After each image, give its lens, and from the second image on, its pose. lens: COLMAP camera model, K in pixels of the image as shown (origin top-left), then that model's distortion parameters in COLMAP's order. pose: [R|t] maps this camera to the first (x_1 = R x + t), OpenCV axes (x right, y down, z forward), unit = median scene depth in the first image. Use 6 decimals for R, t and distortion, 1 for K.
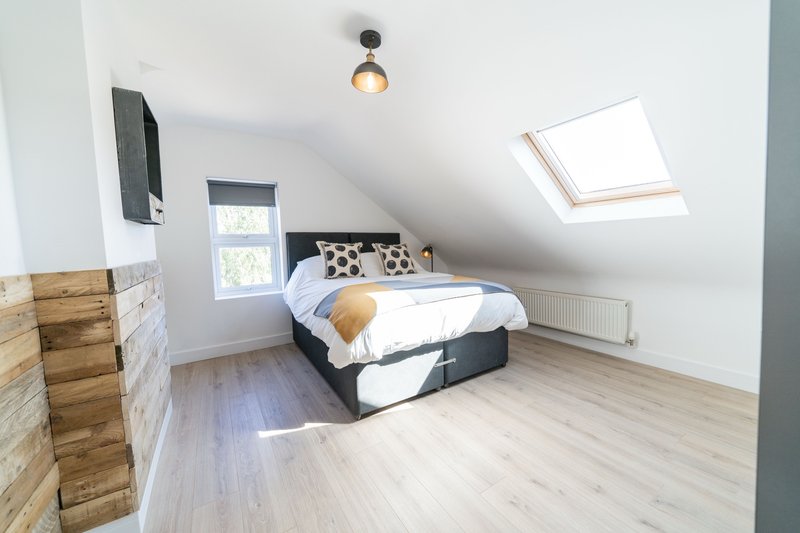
lens RADIAL K [[298.2, 0, 401.1], [0, 298.2, 262.9], [0, 0, 1]] dist [-0.007011, 0.000520]
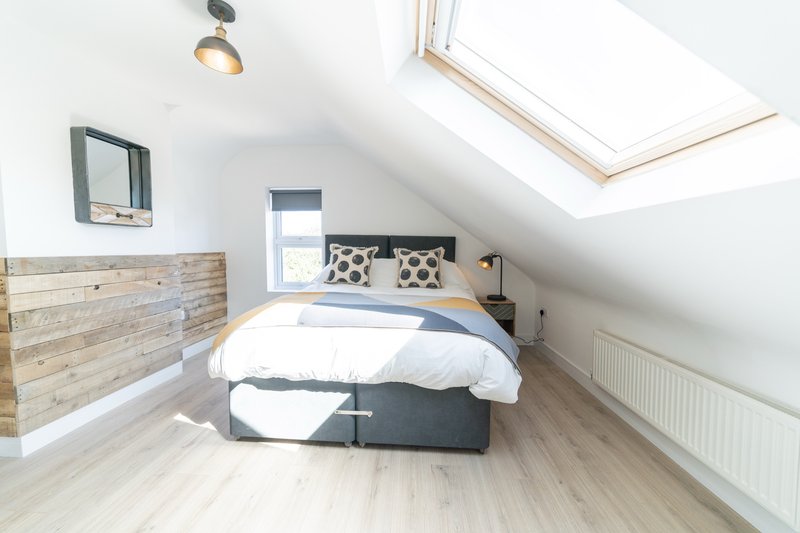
lens RADIAL K [[298.2, 0, 395.9], [0, 298.2, 265.1], [0, 0, 1]] dist [-0.007011, 0.000520]
pose [[0.807196, 0.065365, -0.586653, 0.538092], [-0.069456, 0.997463, 0.015572, -0.038246], [0.586183, 0.028177, 0.809689, 0.386907]]
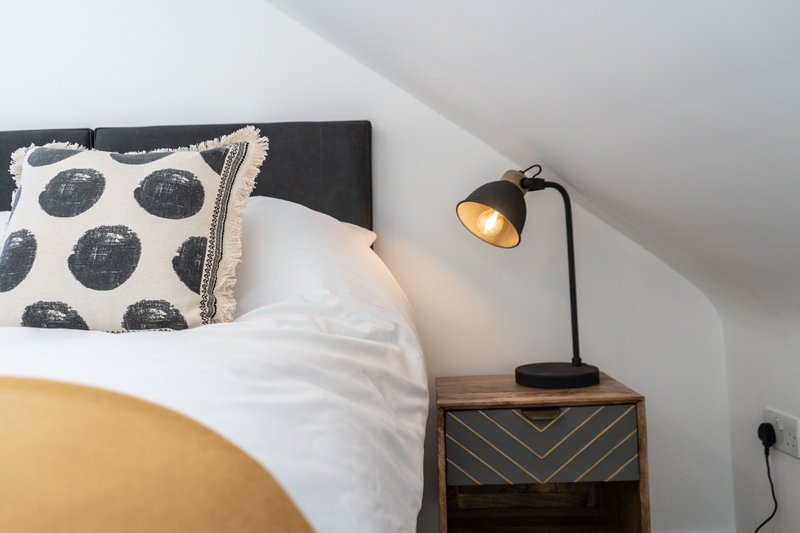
lens RADIAL K [[642.0, 0, 399.5], [0, 642.0, 264.3], [0, 0, 1]] dist [-0.008602, 0.002174]
pose [[0.815115, -0.018707, -0.578997, 0.384383], [-0.028741, 0.996942, -0.072673, 0.031390], [0.578586, 0.075878, 0.812084, 1.060355]]
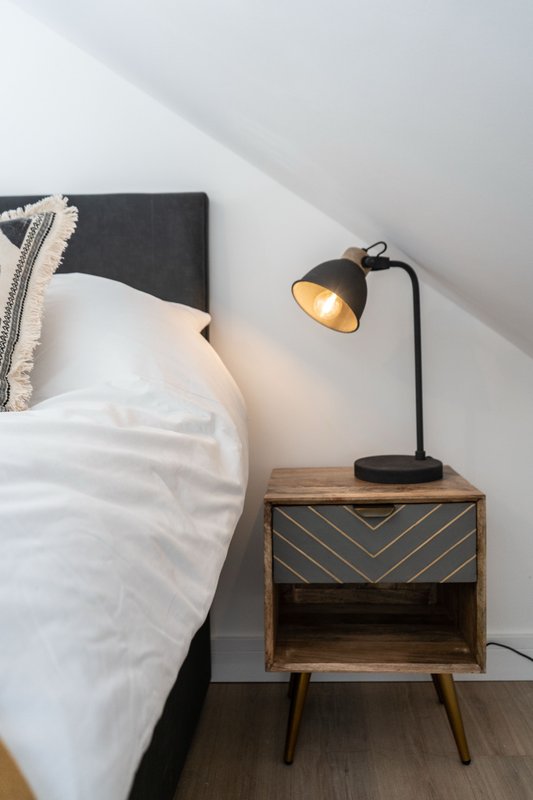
lens RADIAL K [[642.0, 0, 265.8], [0, 642.0, 399.0], [0, 0, 1]] dist [-0.008602, 0.002174]
pose [[0.802470, 0.038591, -0.595443, 0.395430], [-0.042743, 0.999061, 0.007144, 0.026343], [0.595160, 0.019718, 0.803365, 1.114069]]
